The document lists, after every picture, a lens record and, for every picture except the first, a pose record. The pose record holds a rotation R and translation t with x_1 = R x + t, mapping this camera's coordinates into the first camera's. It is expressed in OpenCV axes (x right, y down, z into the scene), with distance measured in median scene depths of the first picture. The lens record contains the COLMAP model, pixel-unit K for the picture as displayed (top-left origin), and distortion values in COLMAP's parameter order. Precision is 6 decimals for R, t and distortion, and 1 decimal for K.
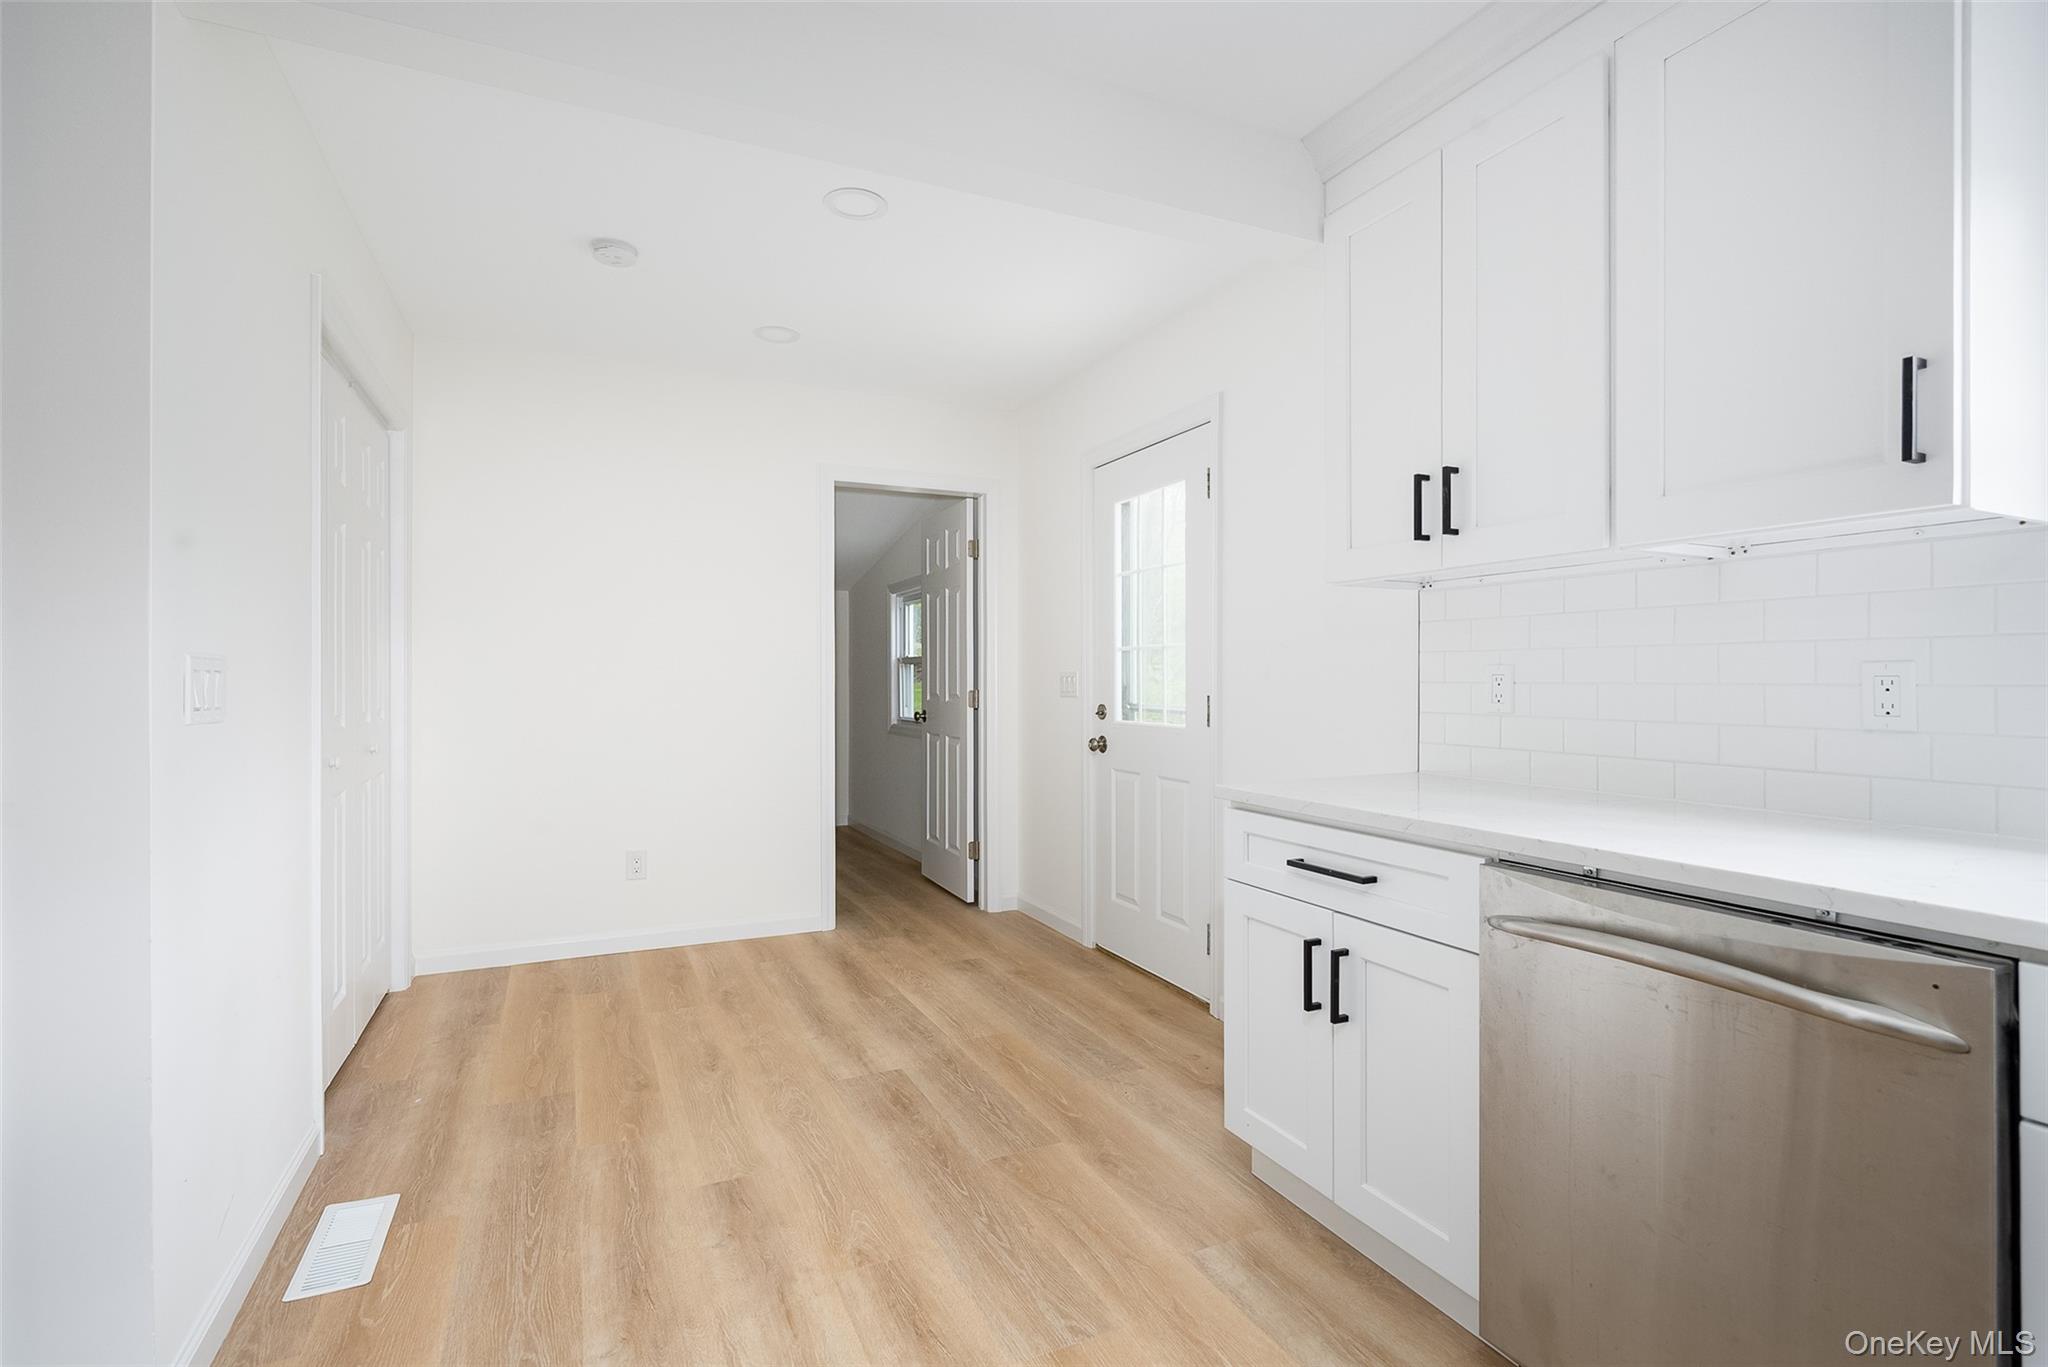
lens RADIAL K [[916.6, 0, 1024.0], [0, 916.6, 683.5], [0, 0, 1]] dist [-0.001450, -0.000307]
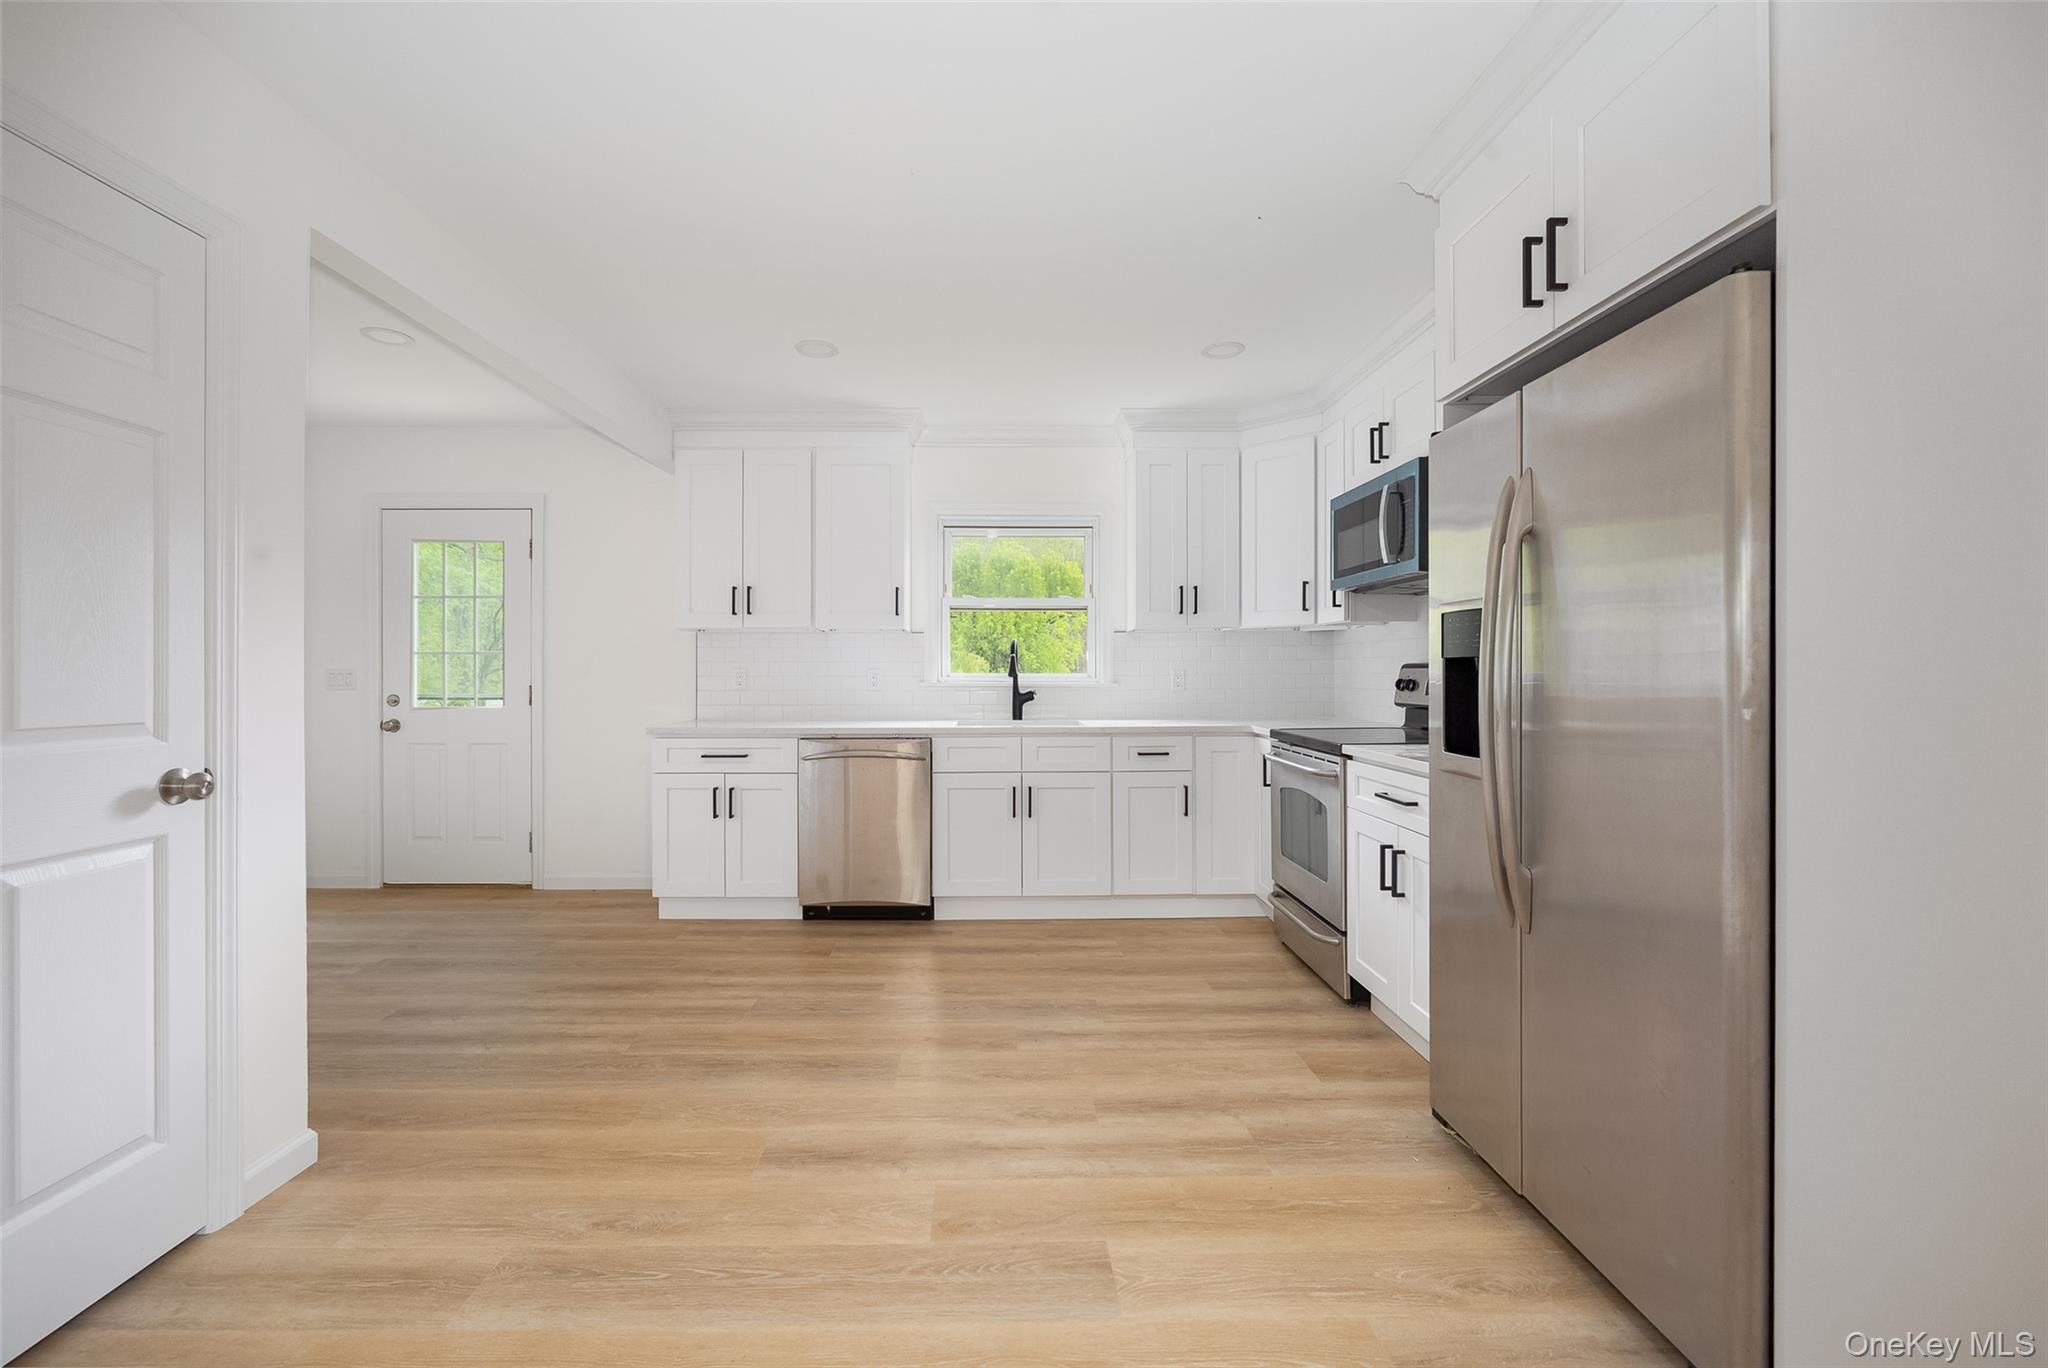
lens RADIAL K [[947.2, 0, 1019.9], [0, 947.2, 674.9], [0, 0, 1]] dist [0.000000, -0.000043]
pose [[0.381615, -0.000485, 0.924321, -1.587050], [0.004414, 0.999989, -0.001298, 0.003813], [-0.924311, 0.004575, 0.381613, -0.611369]]
